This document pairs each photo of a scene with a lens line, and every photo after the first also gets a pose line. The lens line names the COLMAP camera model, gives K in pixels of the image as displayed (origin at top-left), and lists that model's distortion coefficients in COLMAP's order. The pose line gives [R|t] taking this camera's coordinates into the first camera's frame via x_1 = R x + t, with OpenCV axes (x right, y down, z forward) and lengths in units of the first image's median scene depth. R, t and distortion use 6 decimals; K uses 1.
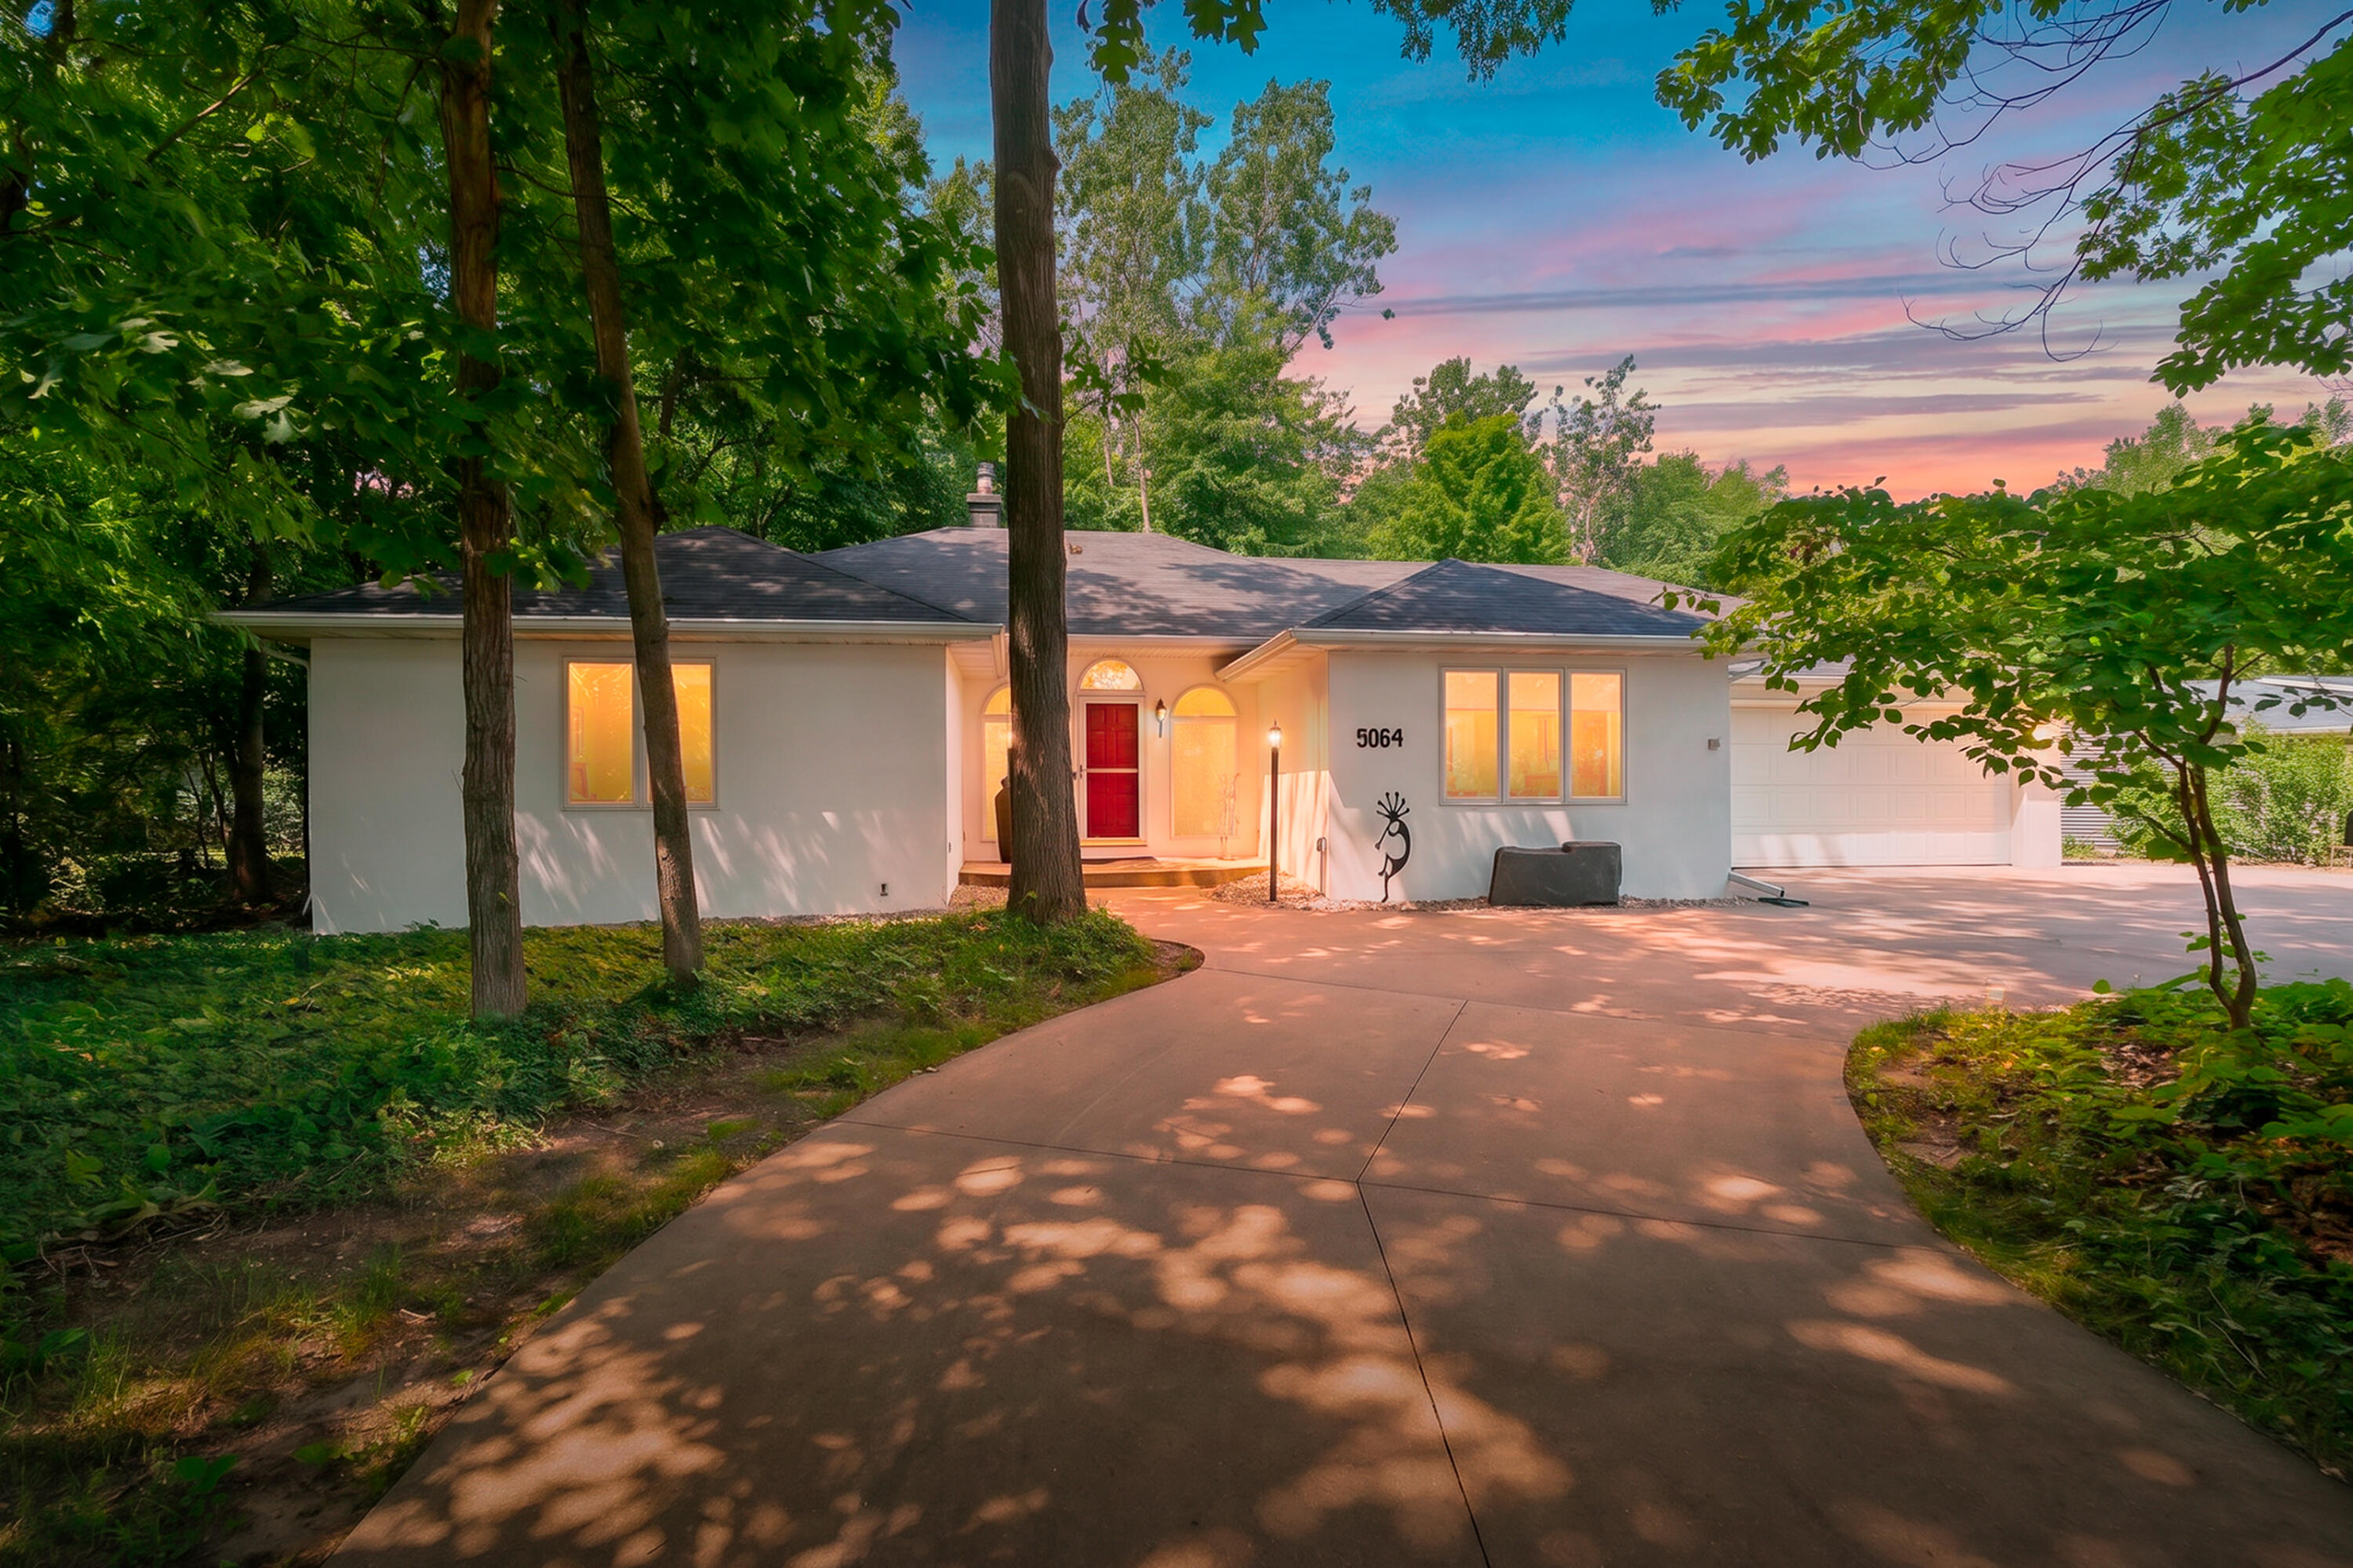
lens RADIAL K [[1075.6, 0, 1176.5], [0, 1075.6, 784.0], [0, 0, 1]] dist [0.000319, 0.000028]
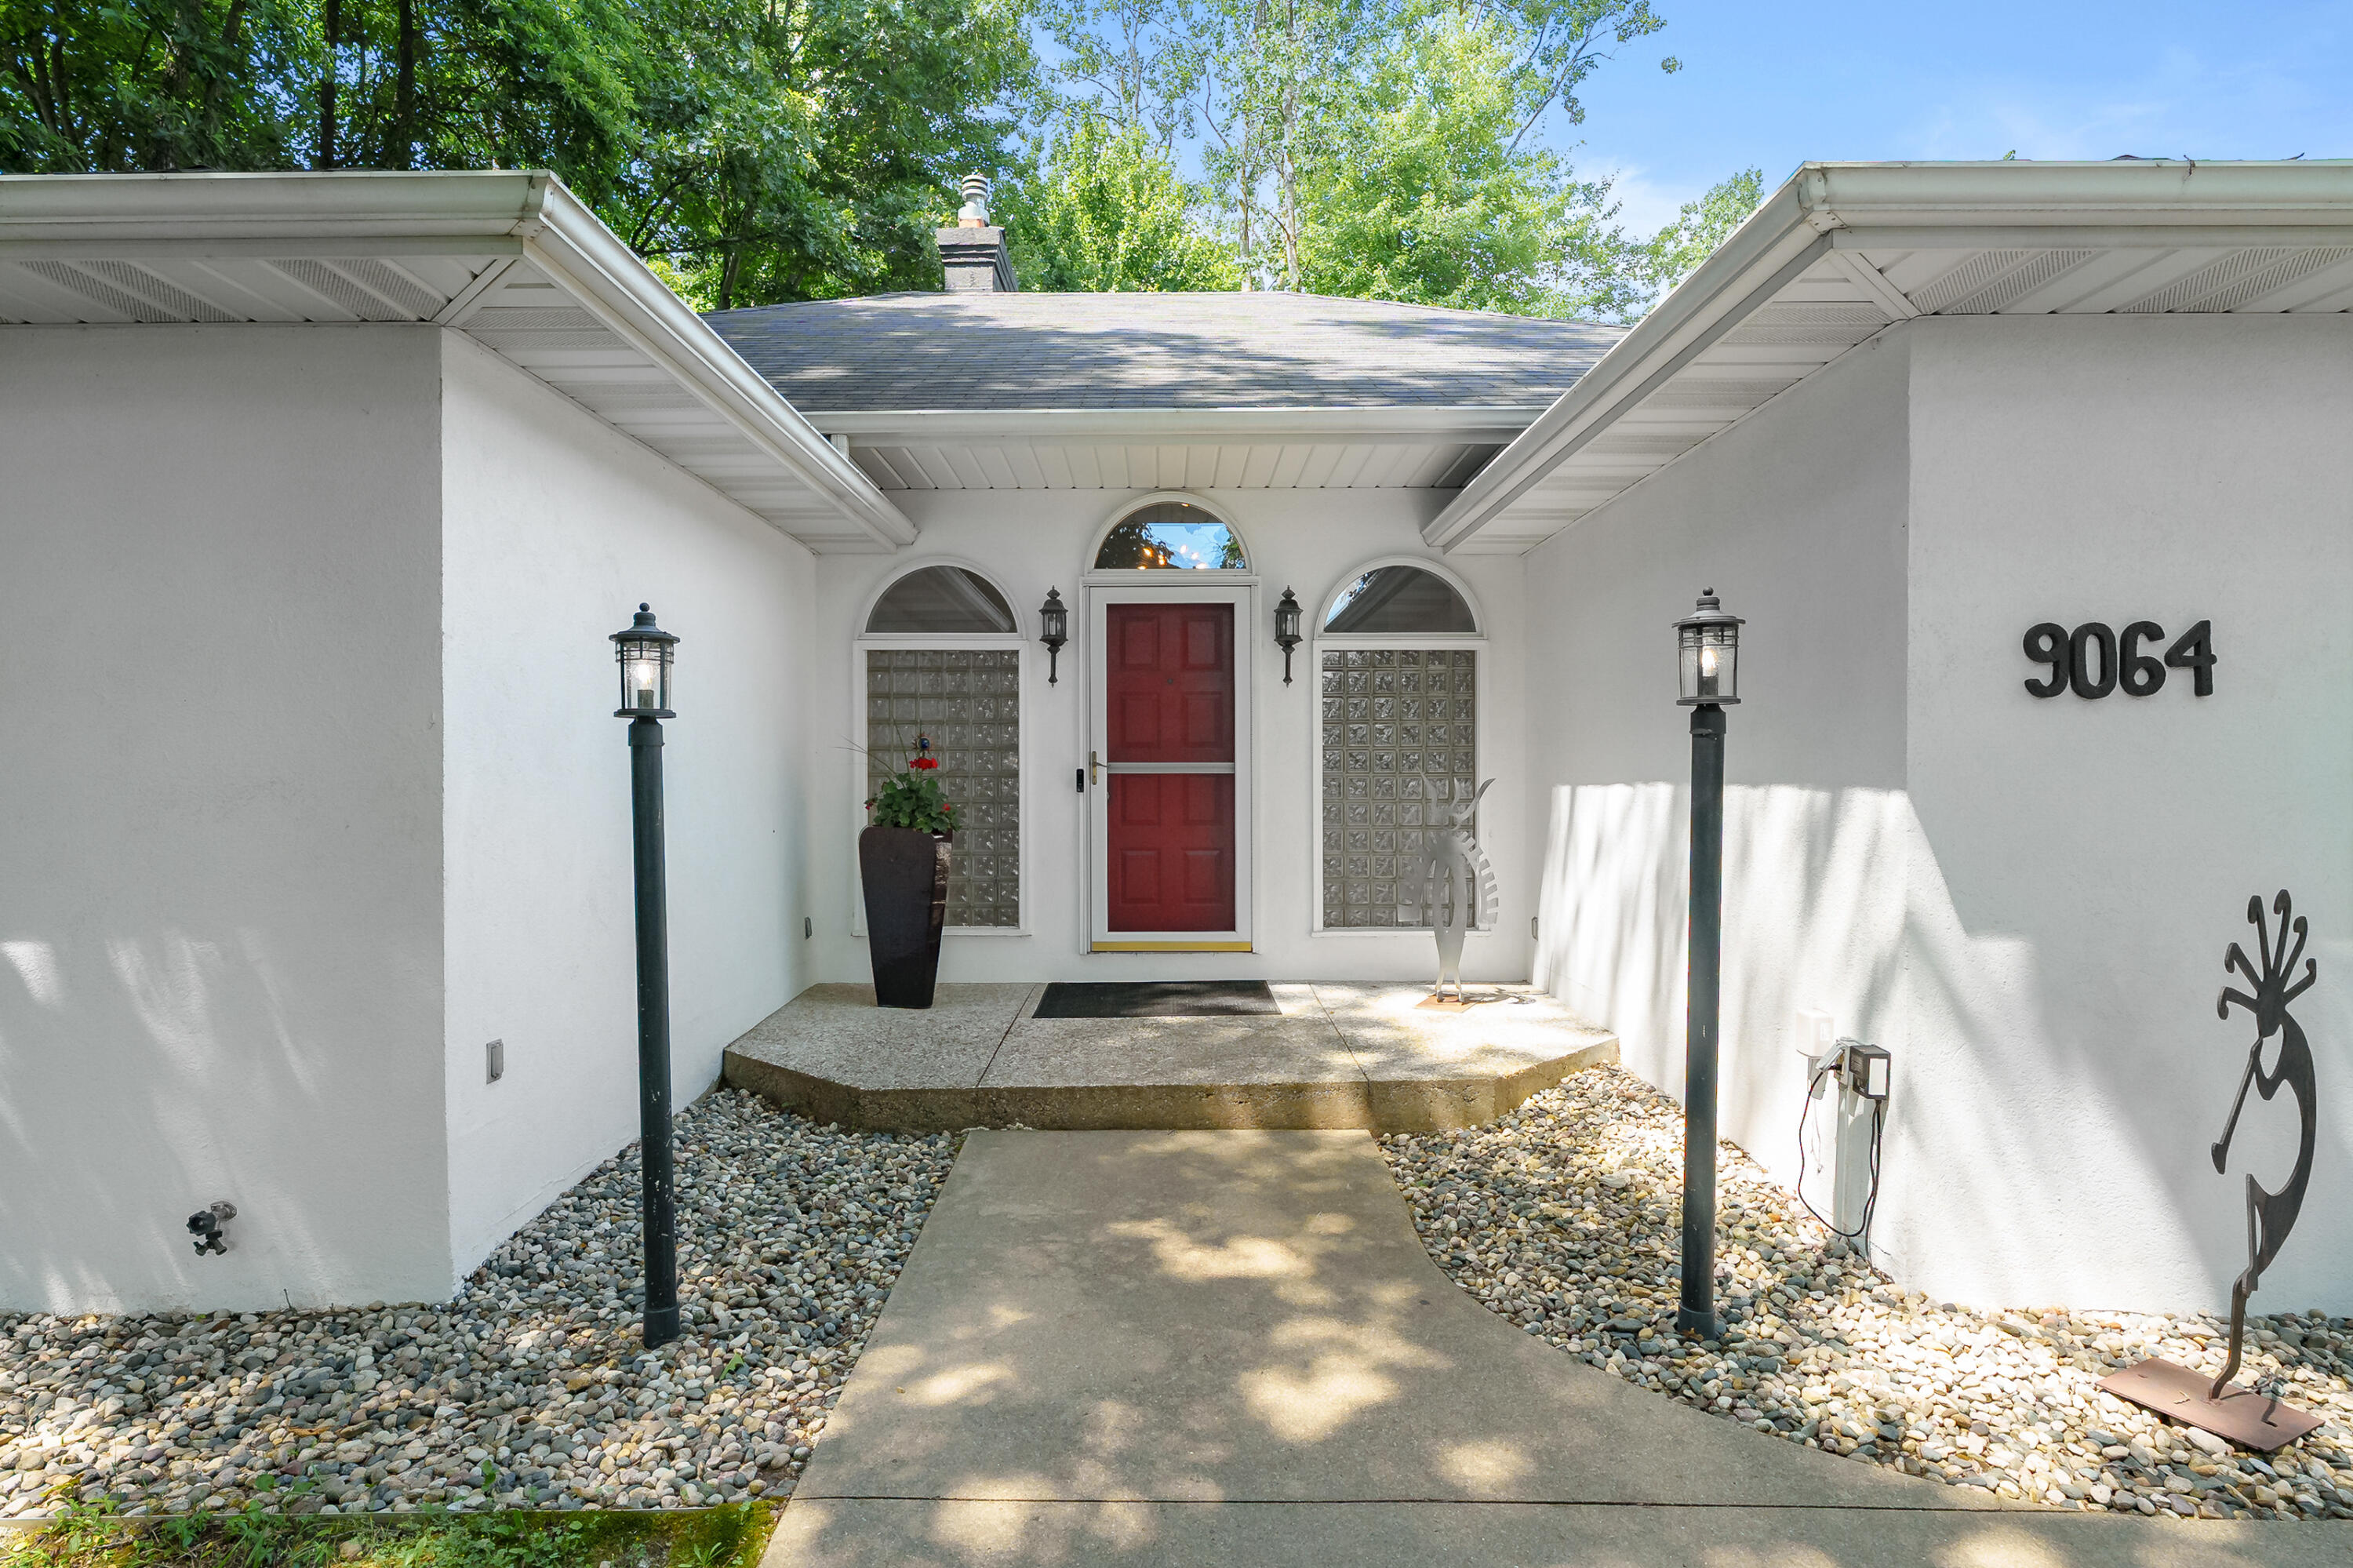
lens RADIAL K [[1252.3, 0, 1176.5], [0, 1252.3, 784.0], [0, 0, 1]] dist [0.001966, 0.000100]
pose [[0.990398, 0.004801, -0.138159, 0.008052], [-0.002301, 0.999831, 0.018246, -0.013241], [0.138223, -0.017753, 0.990242, 0.474493]]
